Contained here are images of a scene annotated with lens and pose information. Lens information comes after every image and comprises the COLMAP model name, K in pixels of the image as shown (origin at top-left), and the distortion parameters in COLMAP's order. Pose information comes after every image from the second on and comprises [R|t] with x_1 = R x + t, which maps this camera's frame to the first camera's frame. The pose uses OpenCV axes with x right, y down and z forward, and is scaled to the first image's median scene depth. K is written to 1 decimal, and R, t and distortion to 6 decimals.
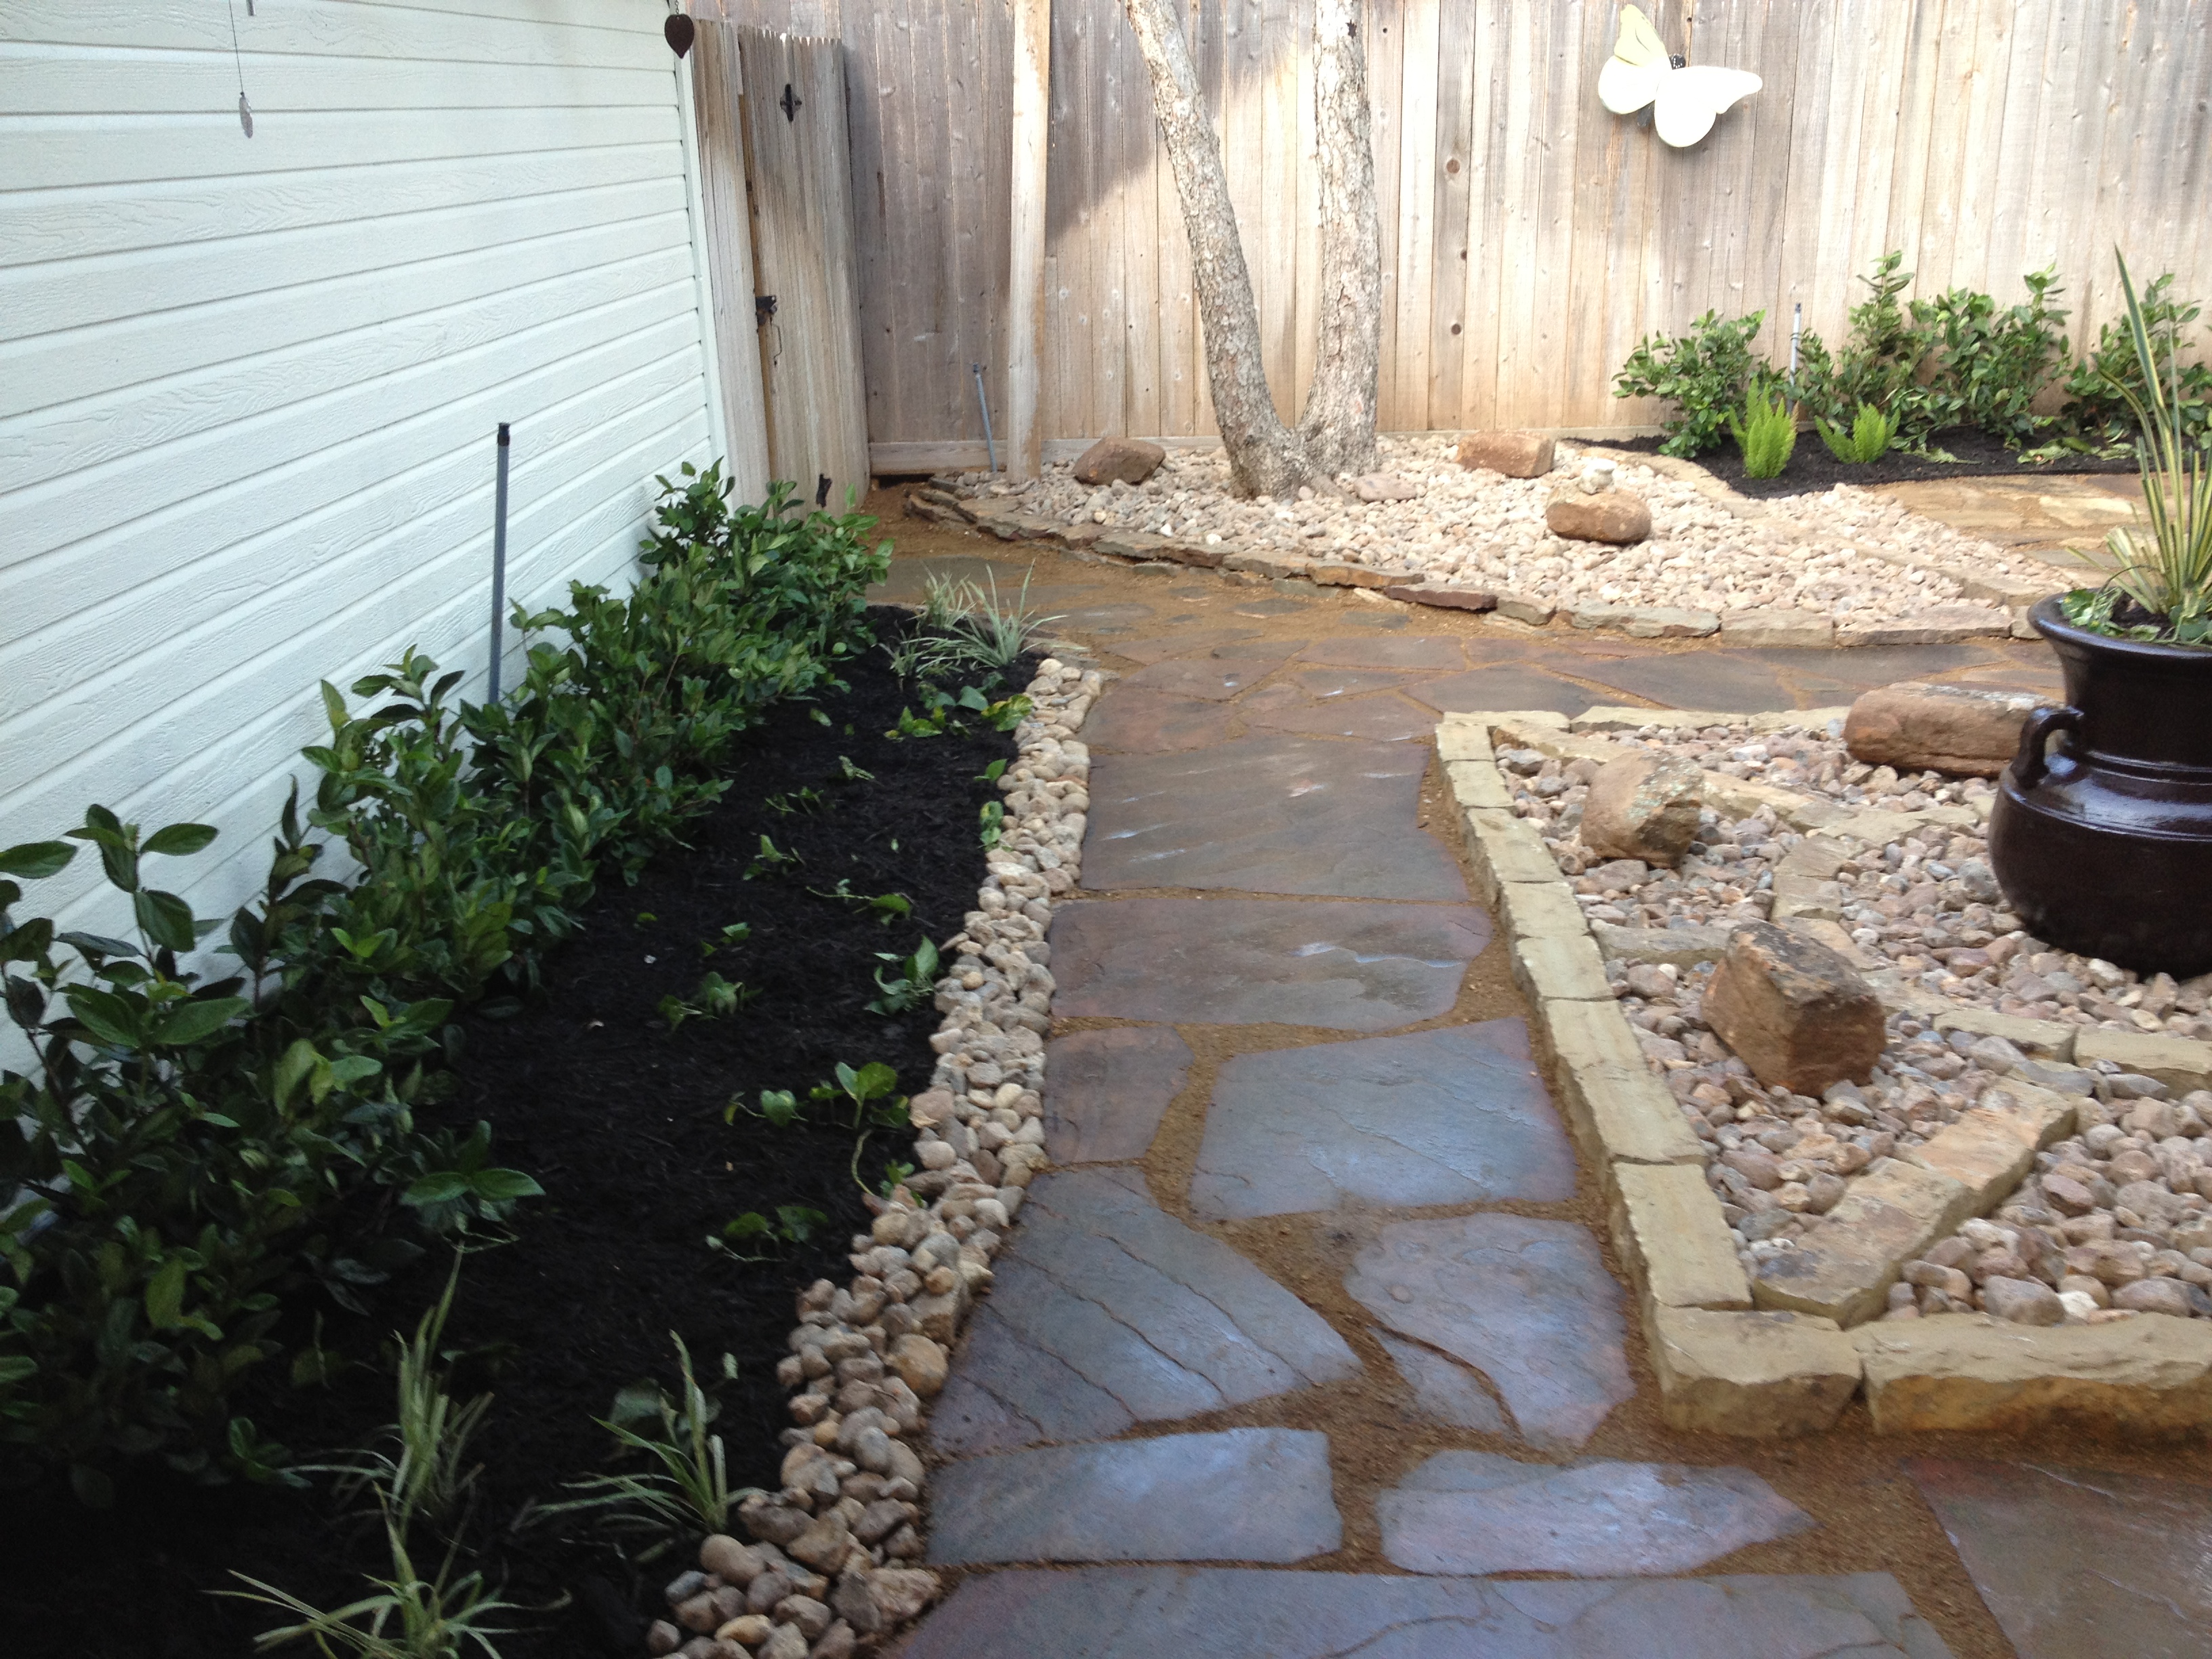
lens RADIAL K [[2061.1, 0, 1106.0], [0, 2061.1, 829.5], [0, 0, 1]] dist [0.121957, -0.258236]
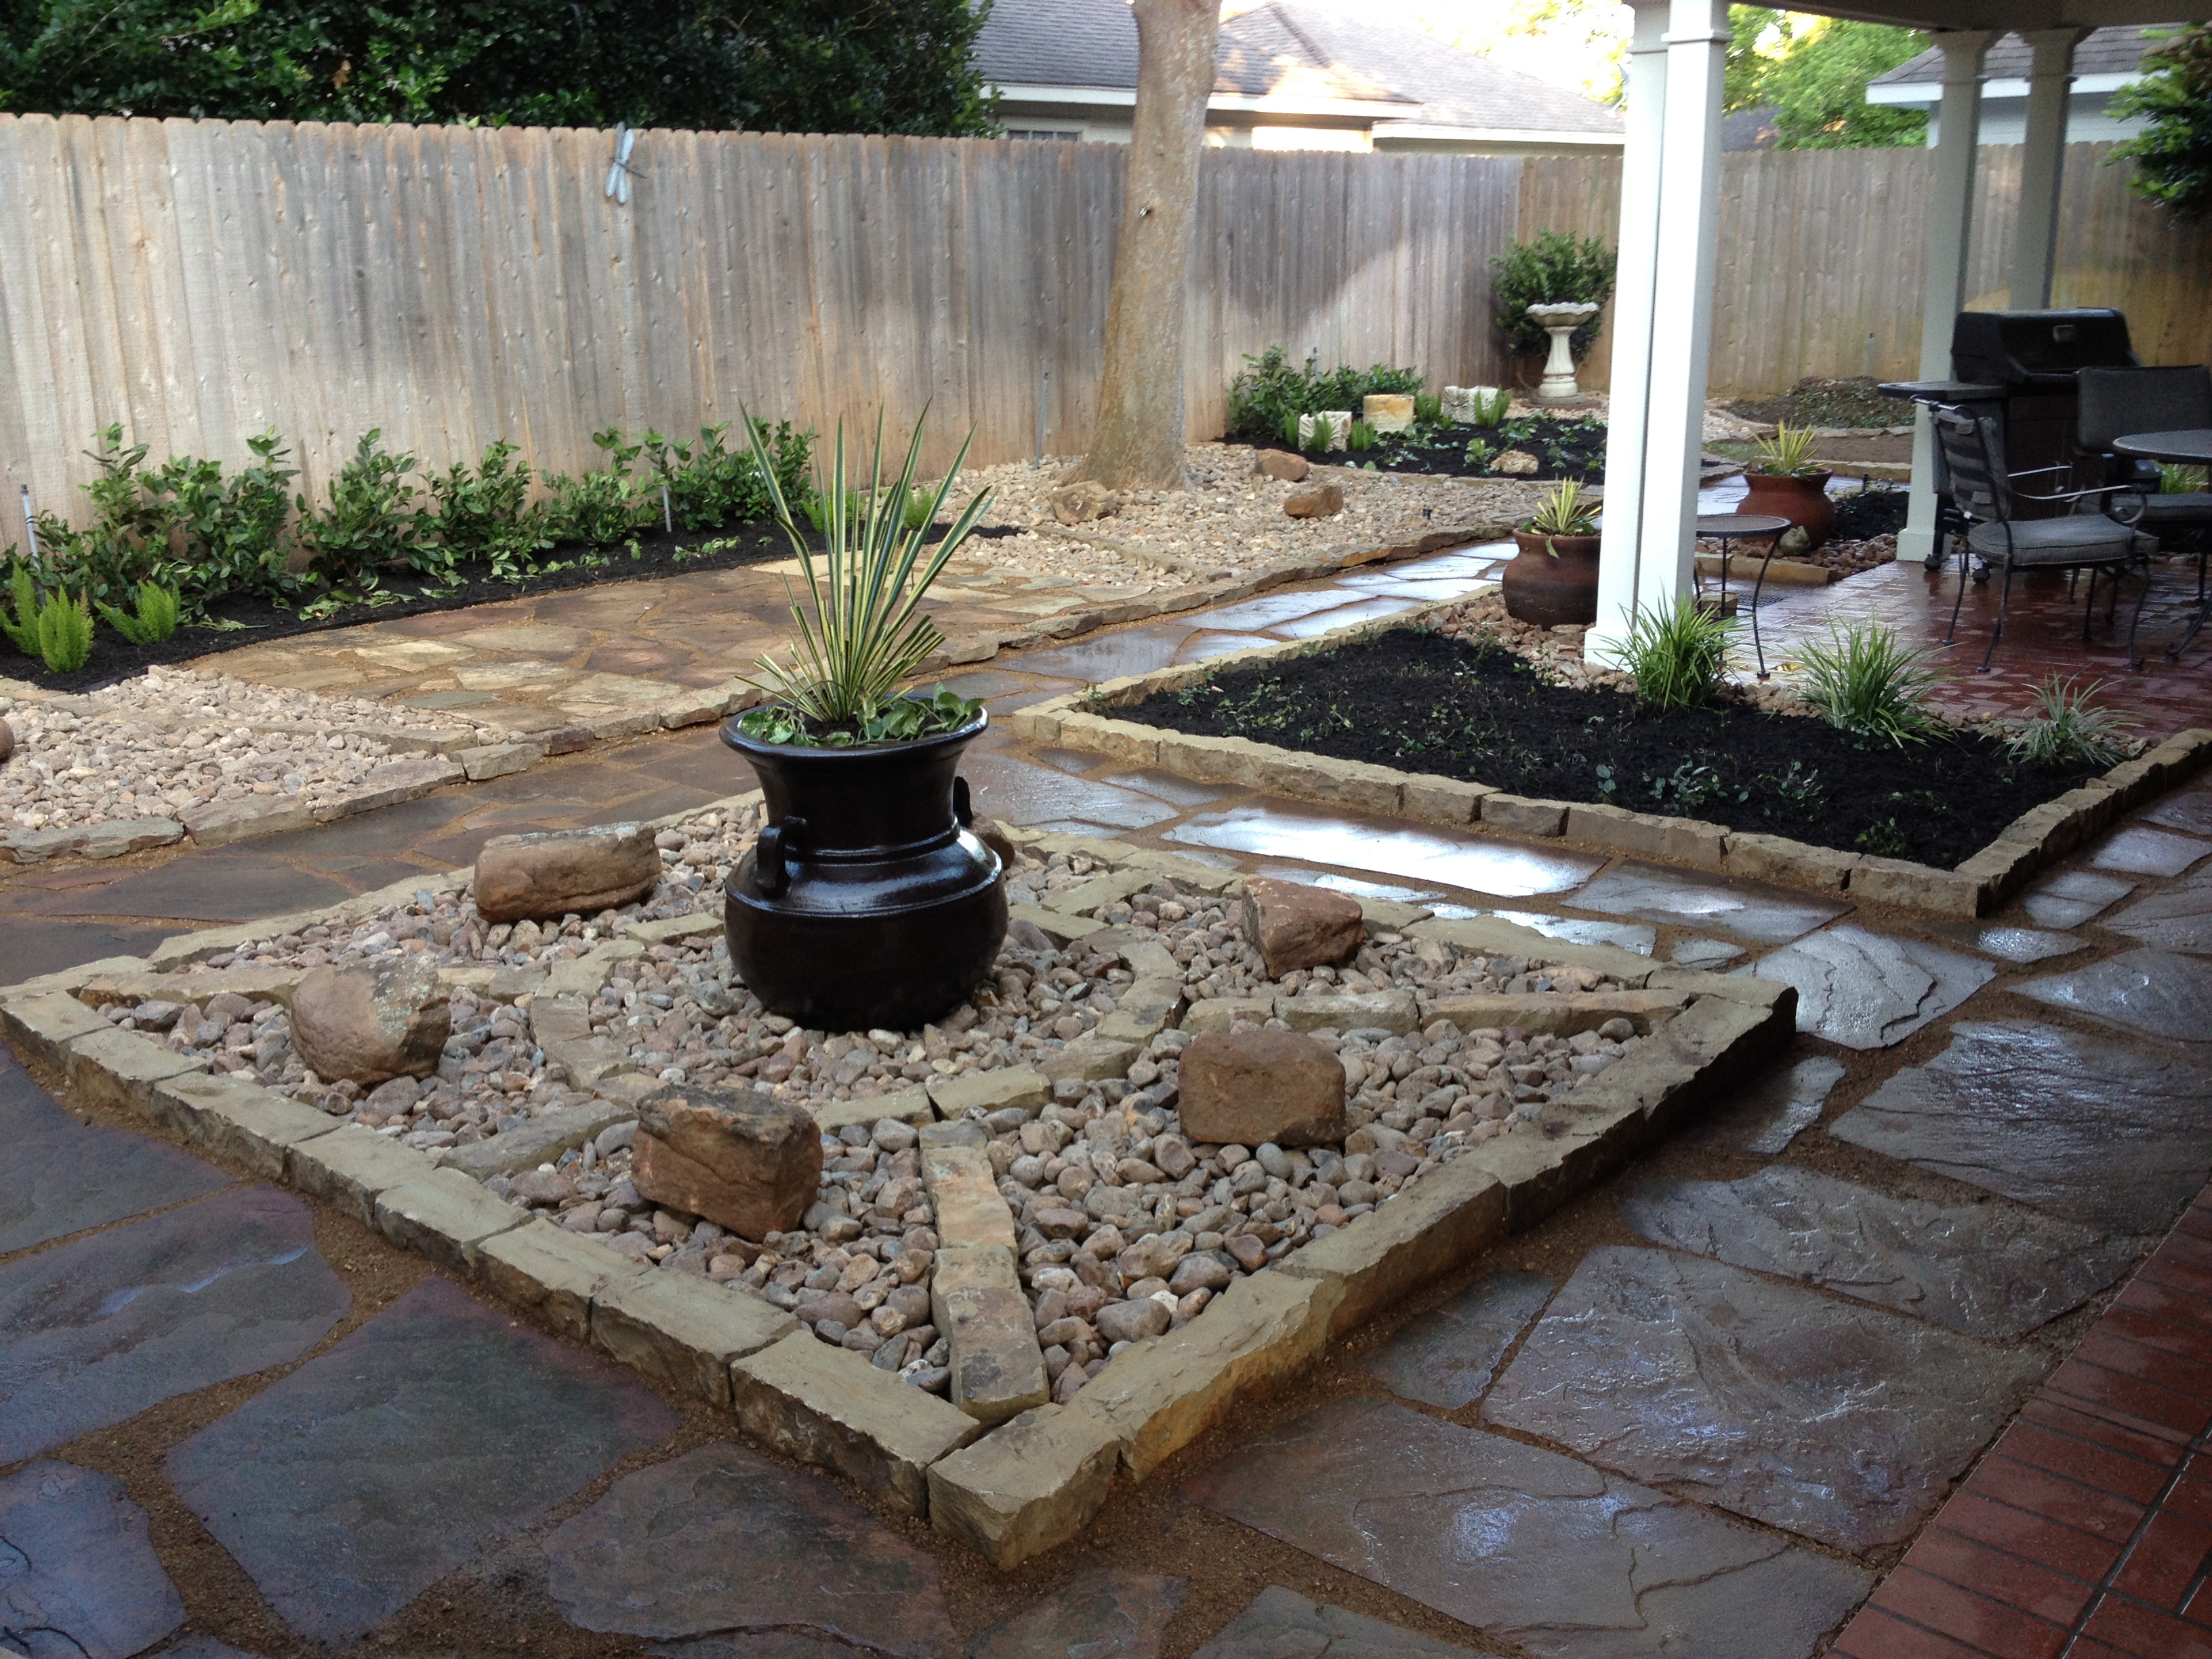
lens RADIAL K [[2061.1, 0, 1106.0], [0, 2061.1, 829.5], [0, 0, 1]] dist [0.121957, -0.258236]
pose [[0.613946, -0.205652, 0.762088, -0.157969], [0.261167, 0.964011, 0.049743, -0.037603], [-0.744891, 0.168492, 0.645560, 0.106605]]
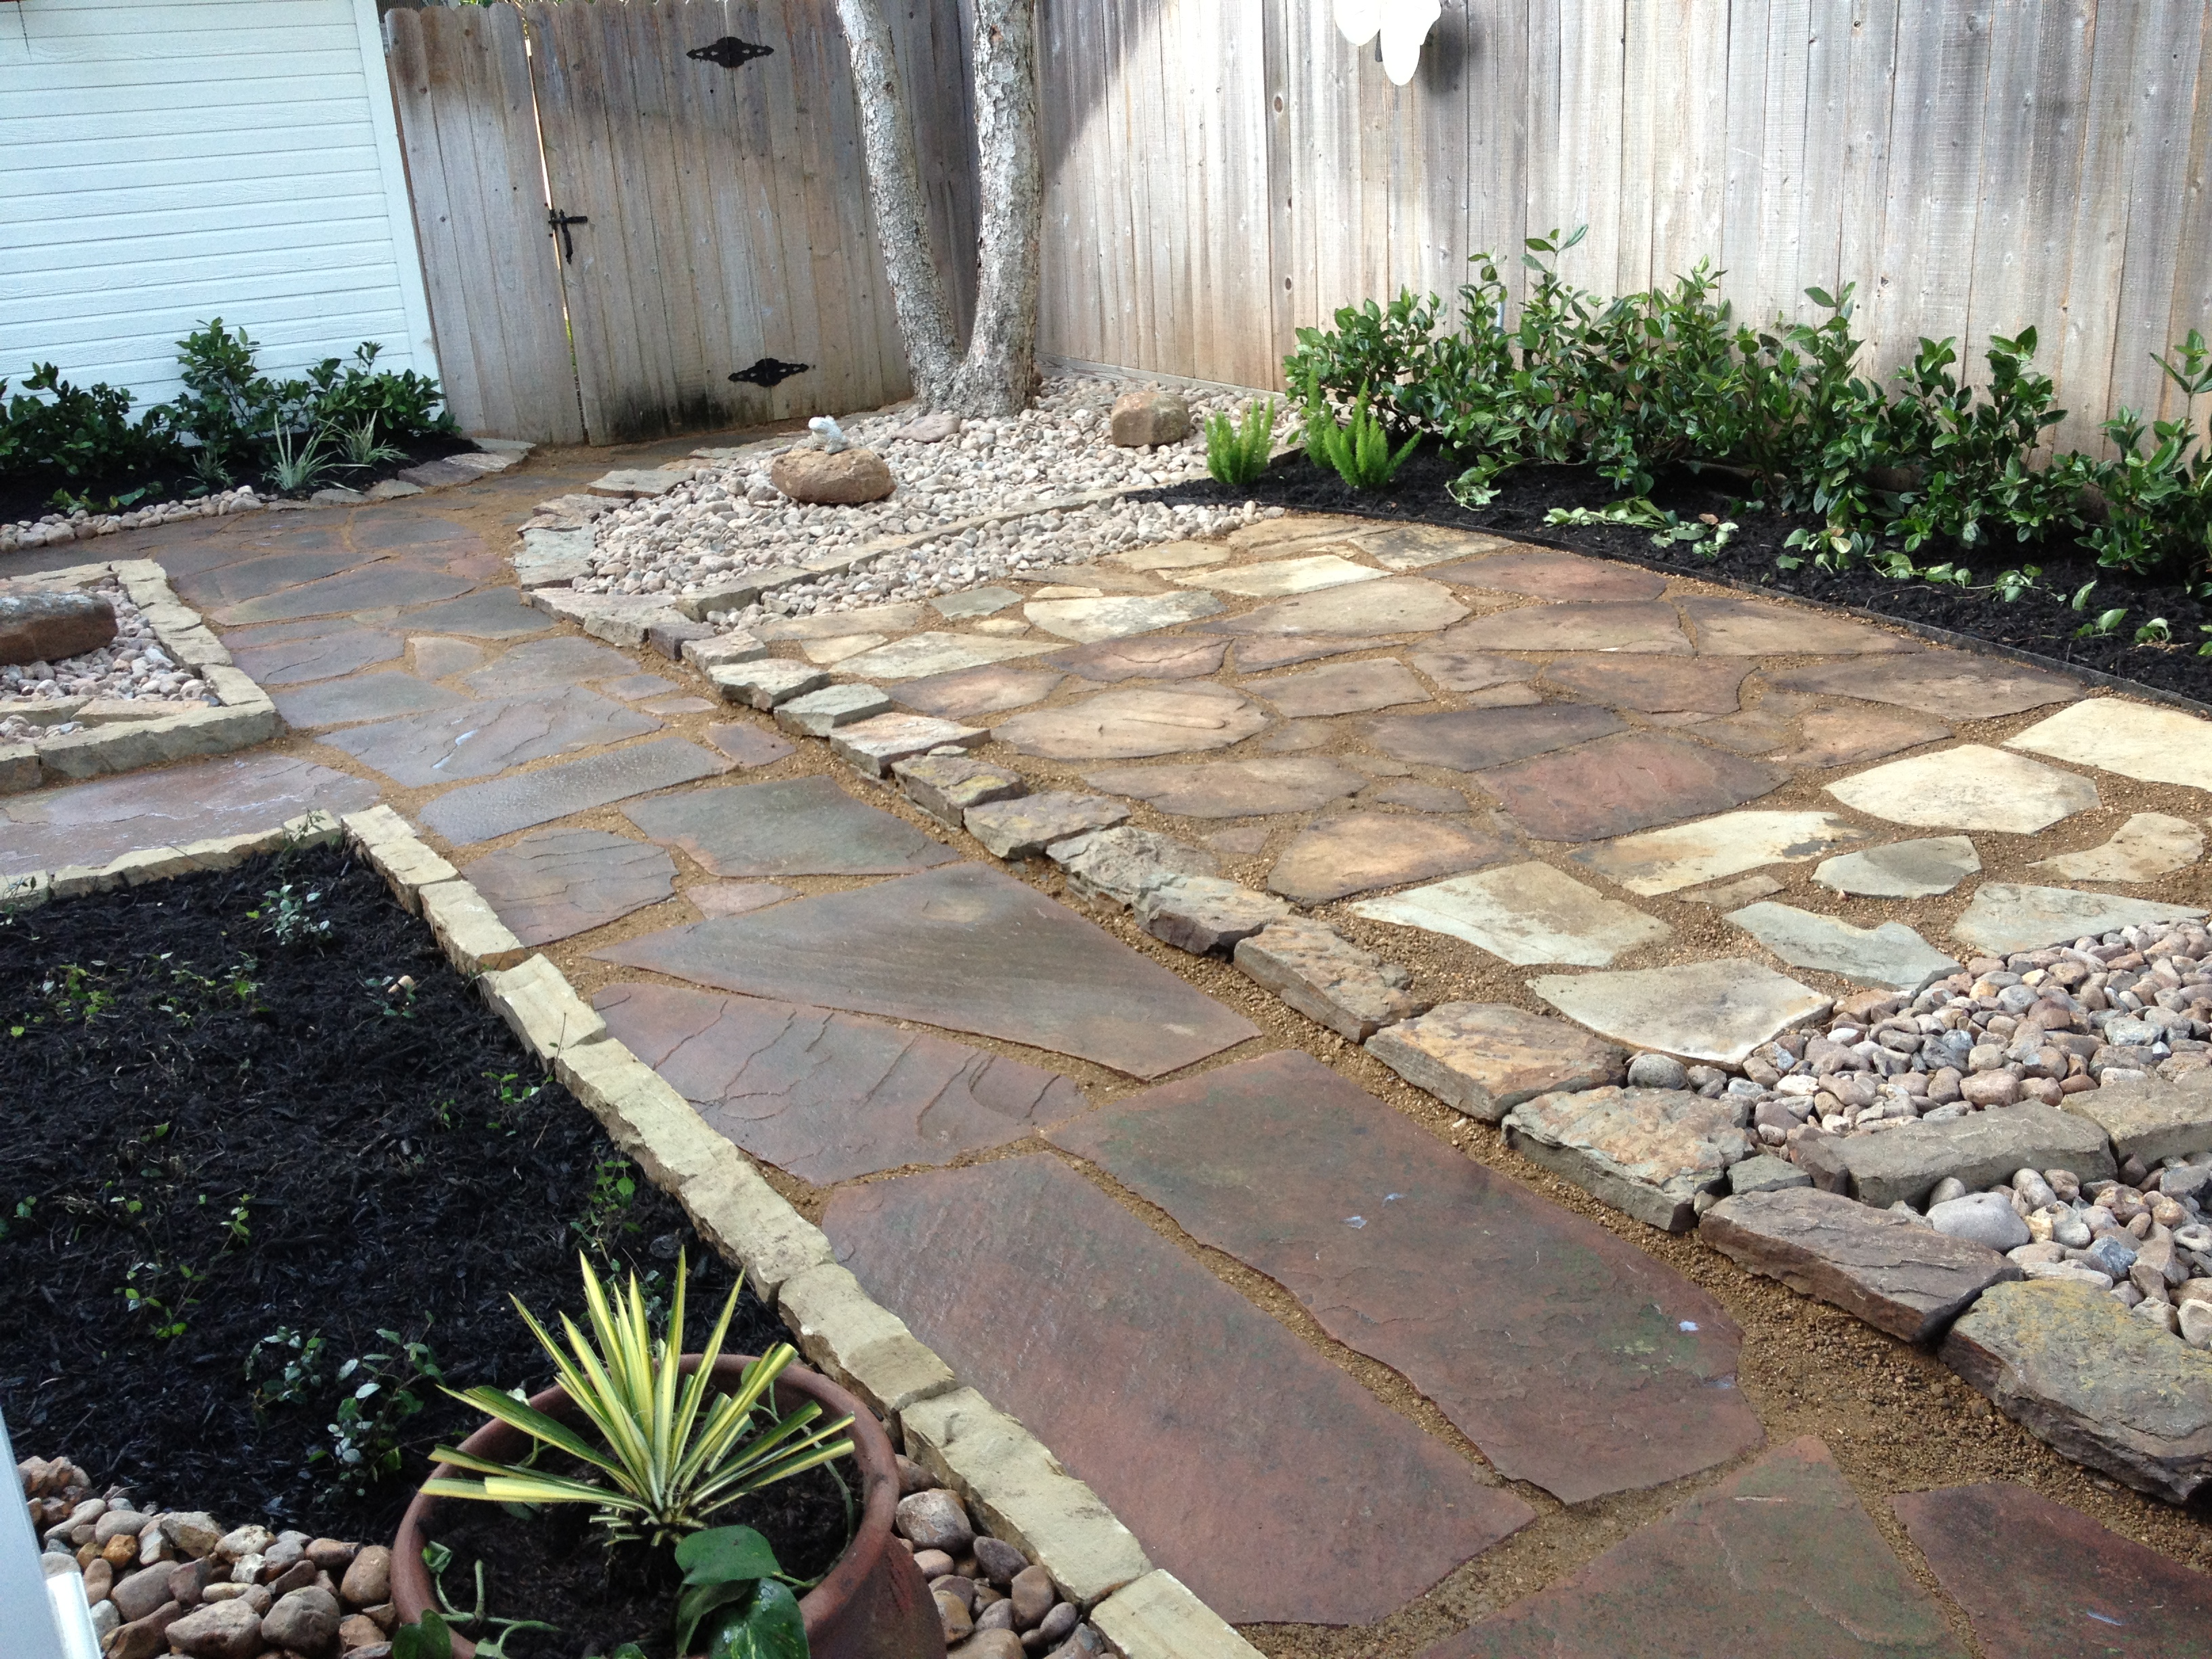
lens RADIAL K [[2061.1, 0, 1106.0], [0, 2061.1, 829.5], [0, 0, 1]] dist [0.121957, -0.258236]
pose [[0.545807, 0.286421, -0.787438, 1.358662], [-0.235963, 0.954270, 0.183548, -0.238423], [0.804000, 0.085624, 0.588432, 0.621144]]
